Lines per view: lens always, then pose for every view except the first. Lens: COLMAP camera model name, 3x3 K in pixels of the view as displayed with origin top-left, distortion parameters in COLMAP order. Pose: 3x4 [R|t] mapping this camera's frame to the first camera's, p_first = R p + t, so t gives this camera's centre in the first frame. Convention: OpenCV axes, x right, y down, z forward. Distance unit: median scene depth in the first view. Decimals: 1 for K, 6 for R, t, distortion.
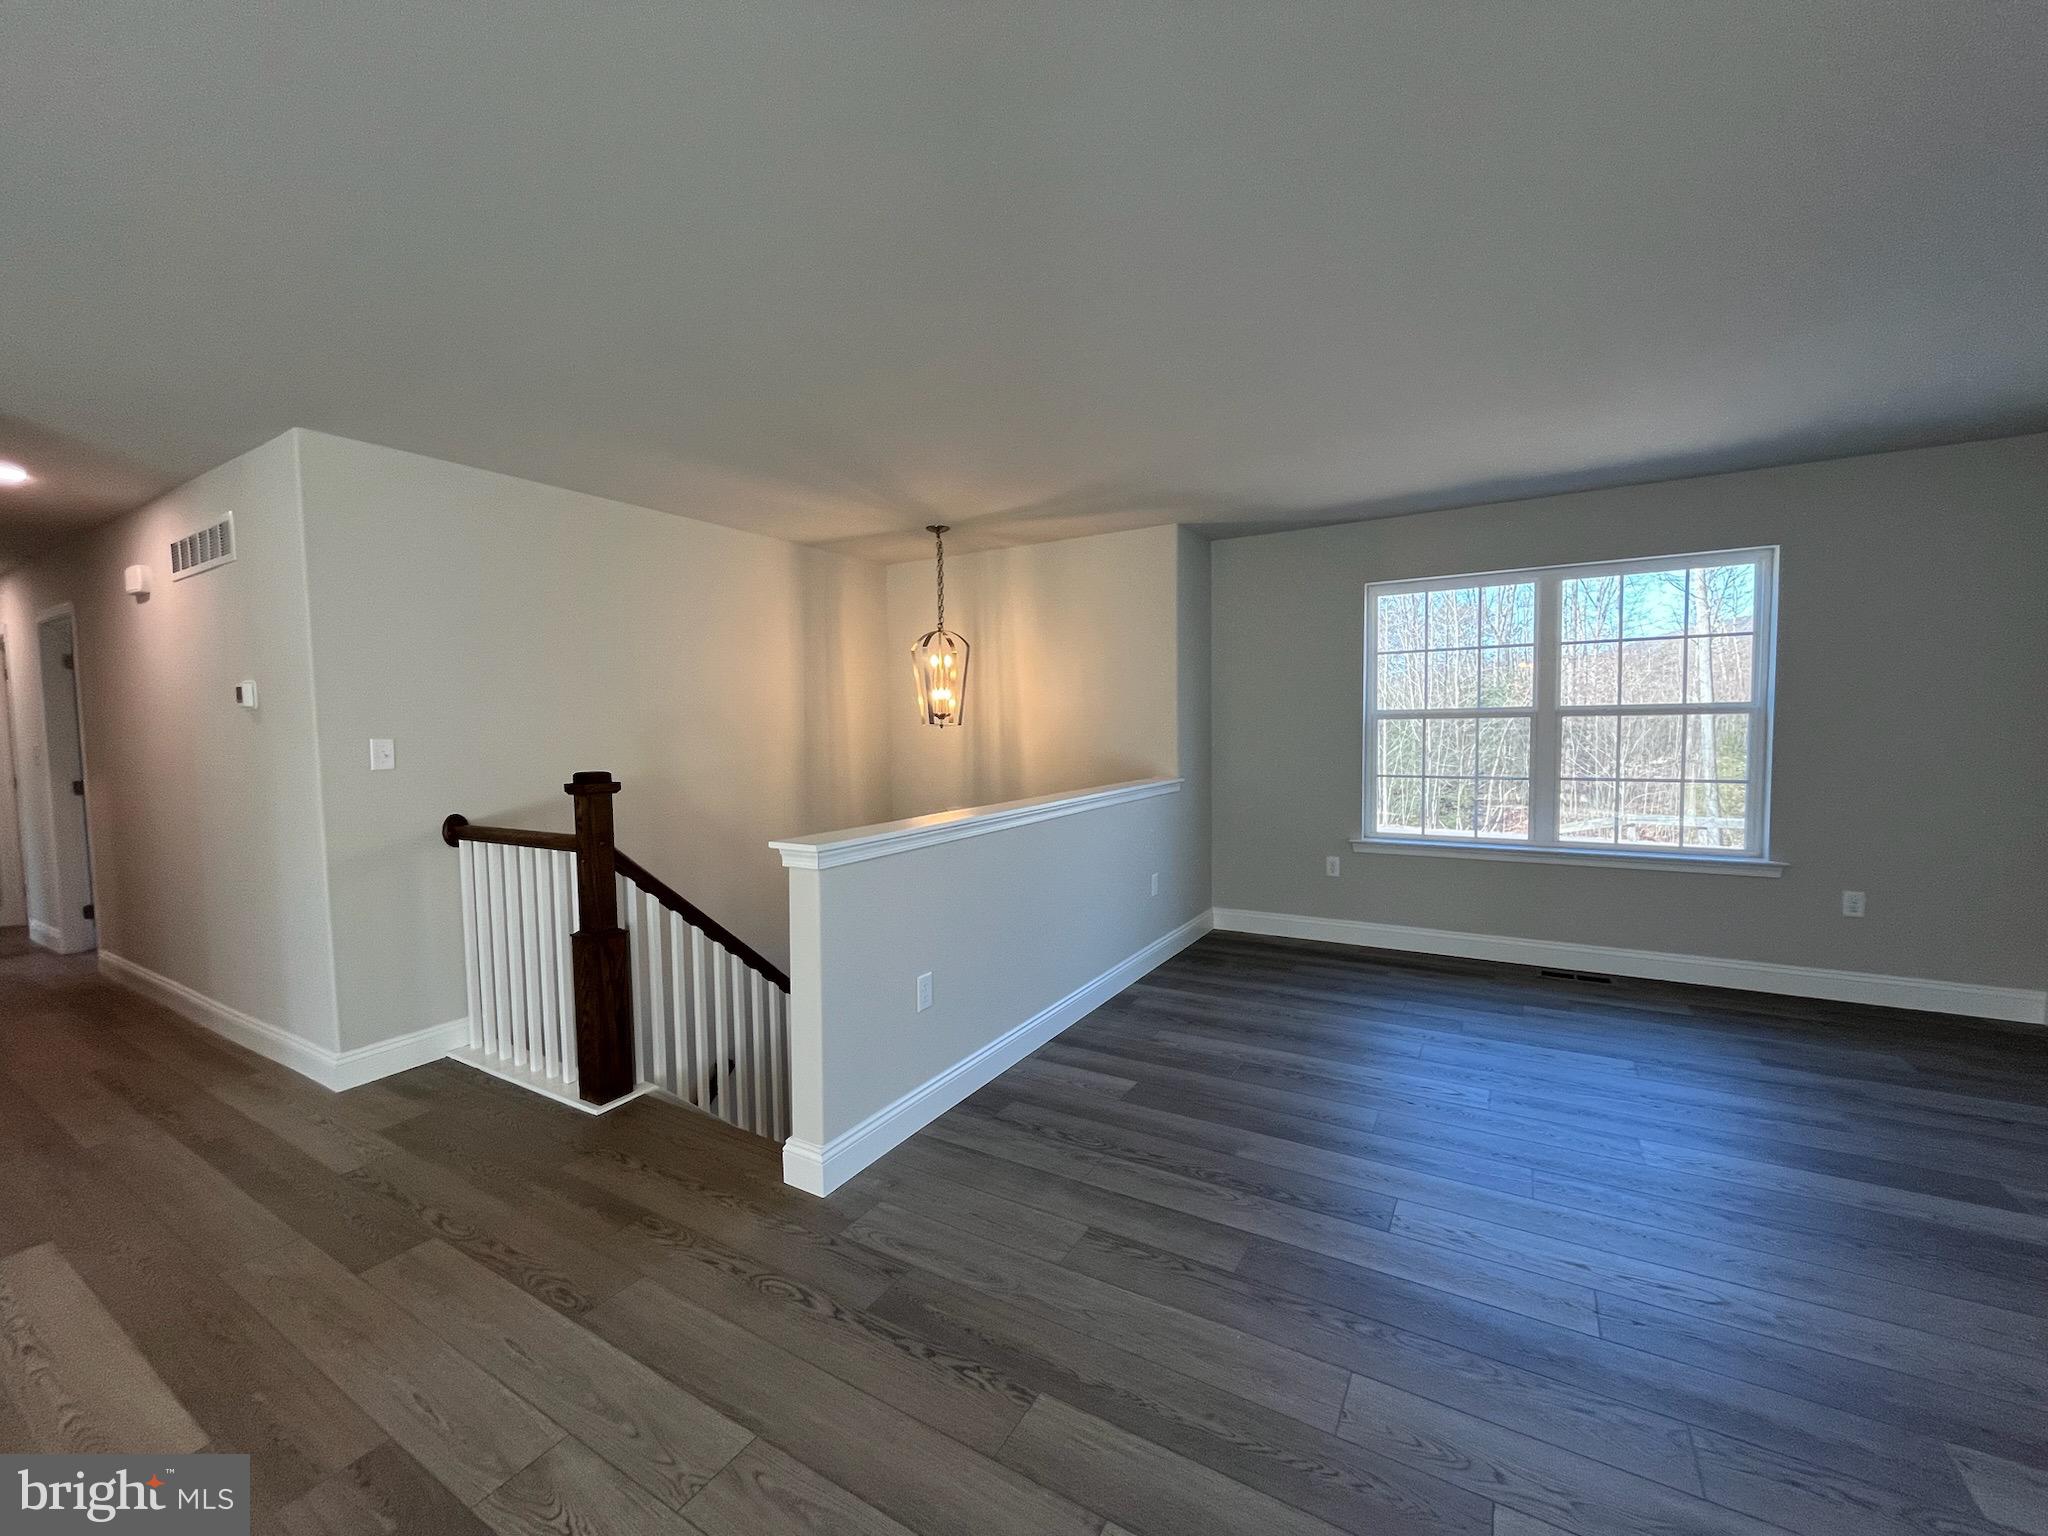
lens RADIAL K [[827.5, 0, 1023.1], [0, 827.5, 771.8], [0, 0, 1]] dist [-0.004695, -0.000127]
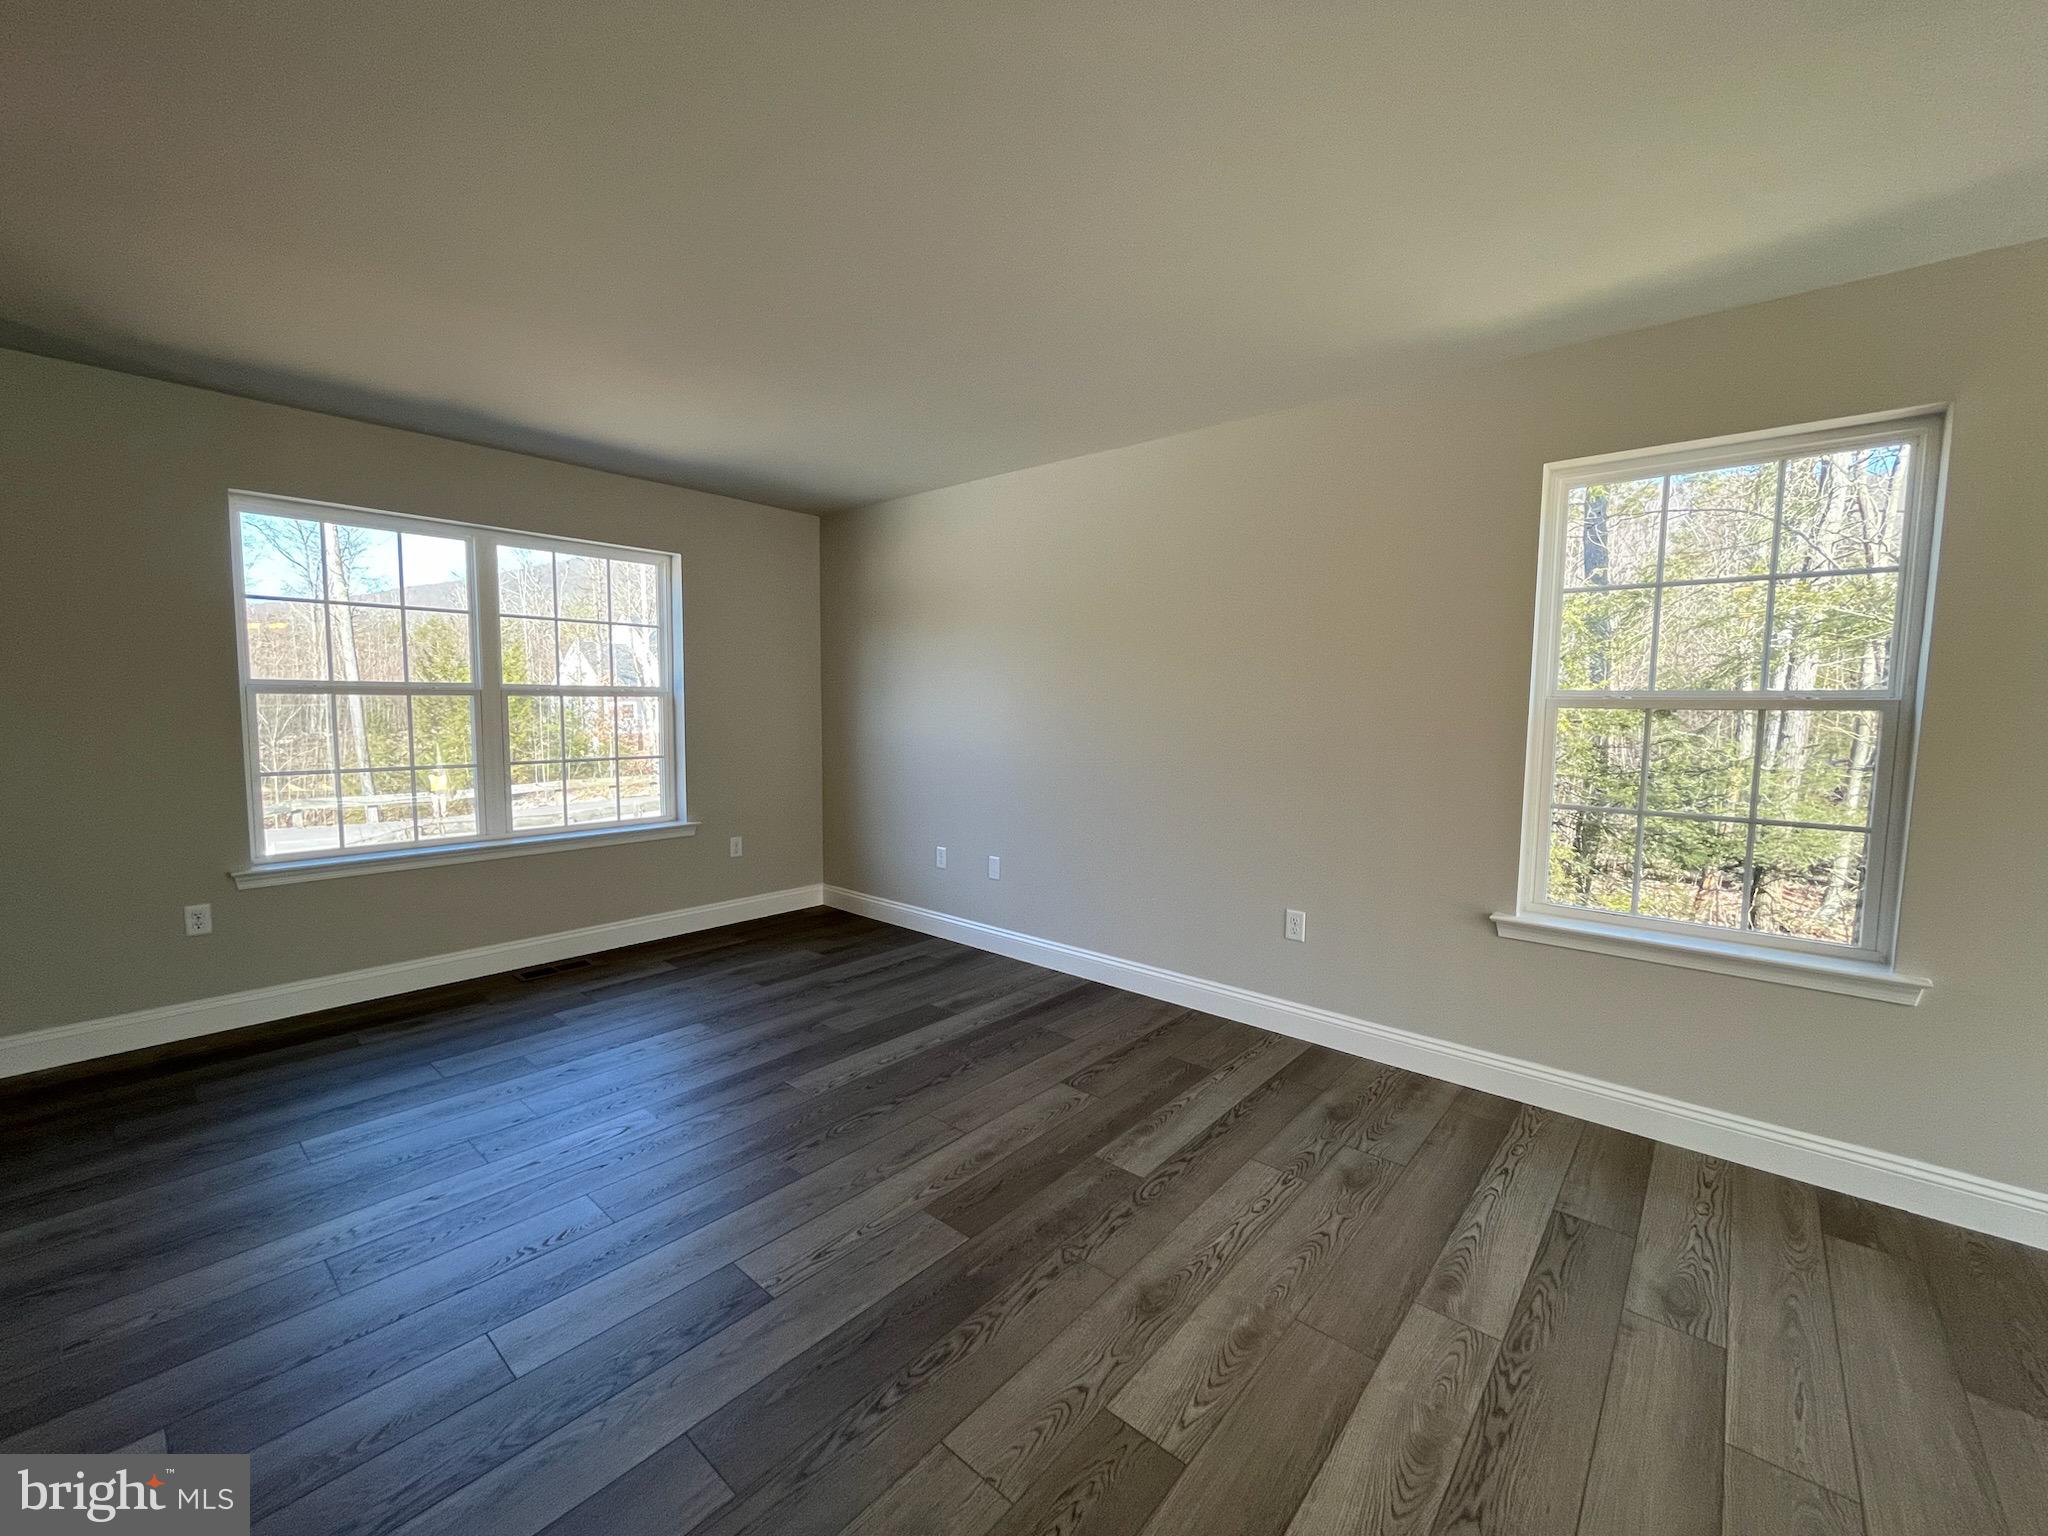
lens RADIAL K [[827.5, 0, 1023.1], [0, 827.5, 771.8], [0, 0, 1]] dist [-0.004695, -0.000127]
pose [[0.174766, -0.066737, 0.982346, -0.165248], [0.040776, 0.997335, 0.060501, -0.015746], [-0.983765, 0.029483, 0.177022, 0.298767]]
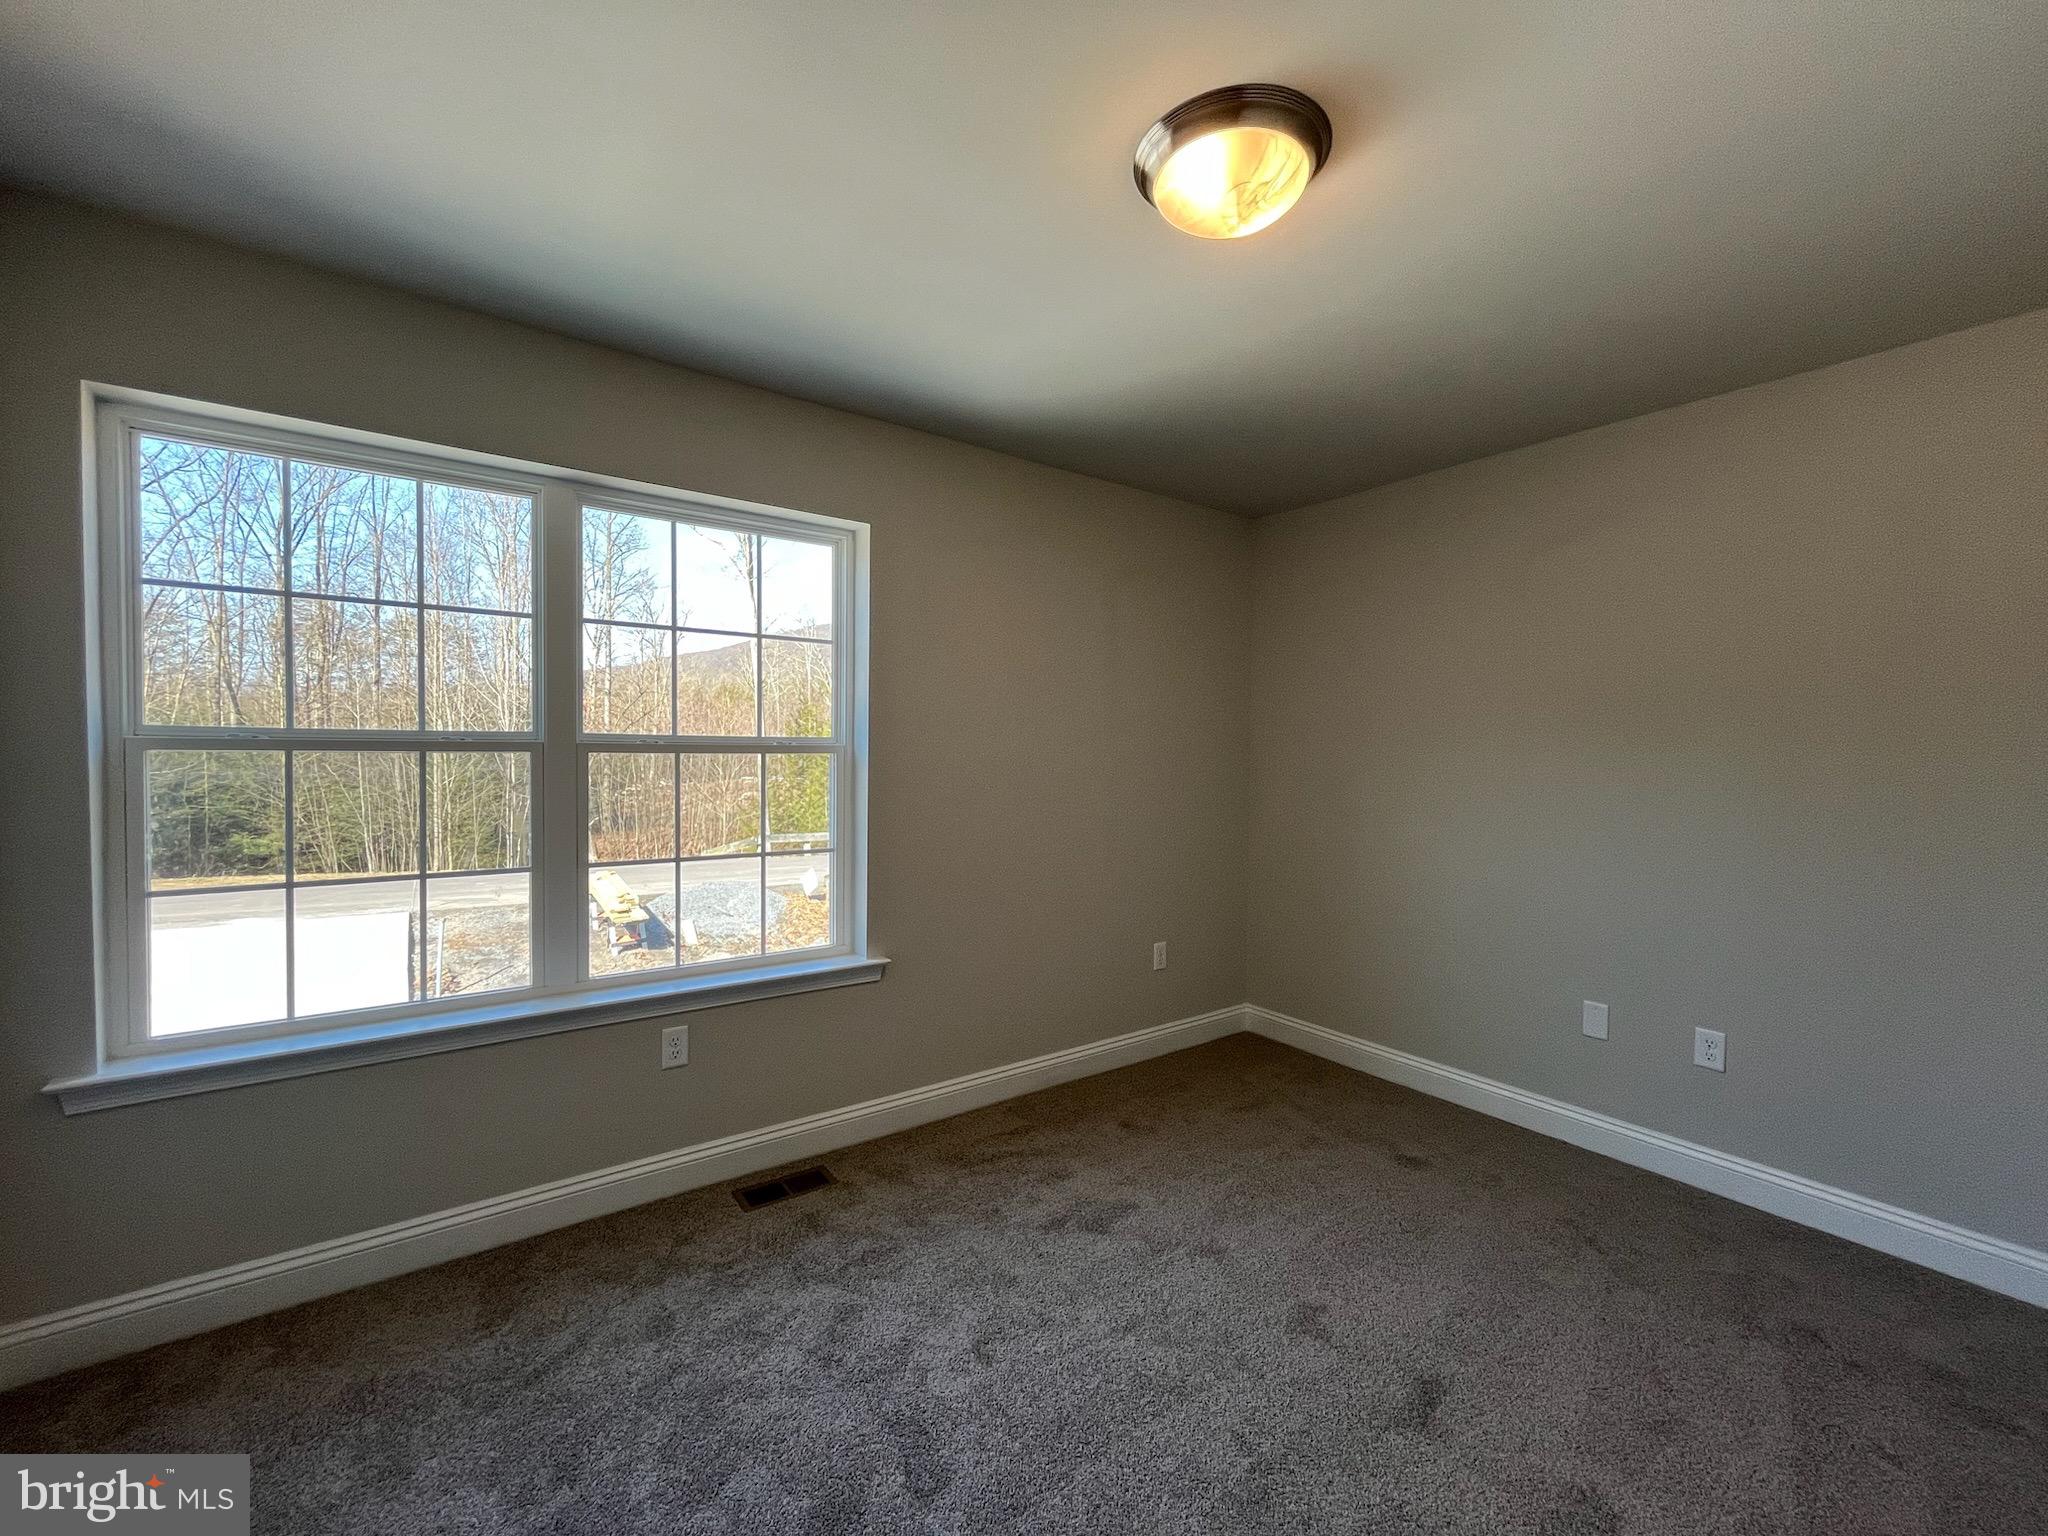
lens RADIAL K [[827.5, 0, 1023.1], [0, 827.5, 771.8], [0, 0, 1]] dist [-0.004695, -0.000127]
pose [[0.395149, 0.000990, 0.918616, 0.282586], [0.038541, 0.999101, -0.017655, -0.035395], [-0.917808, 0.042381, 0.394756, 0.557717]]
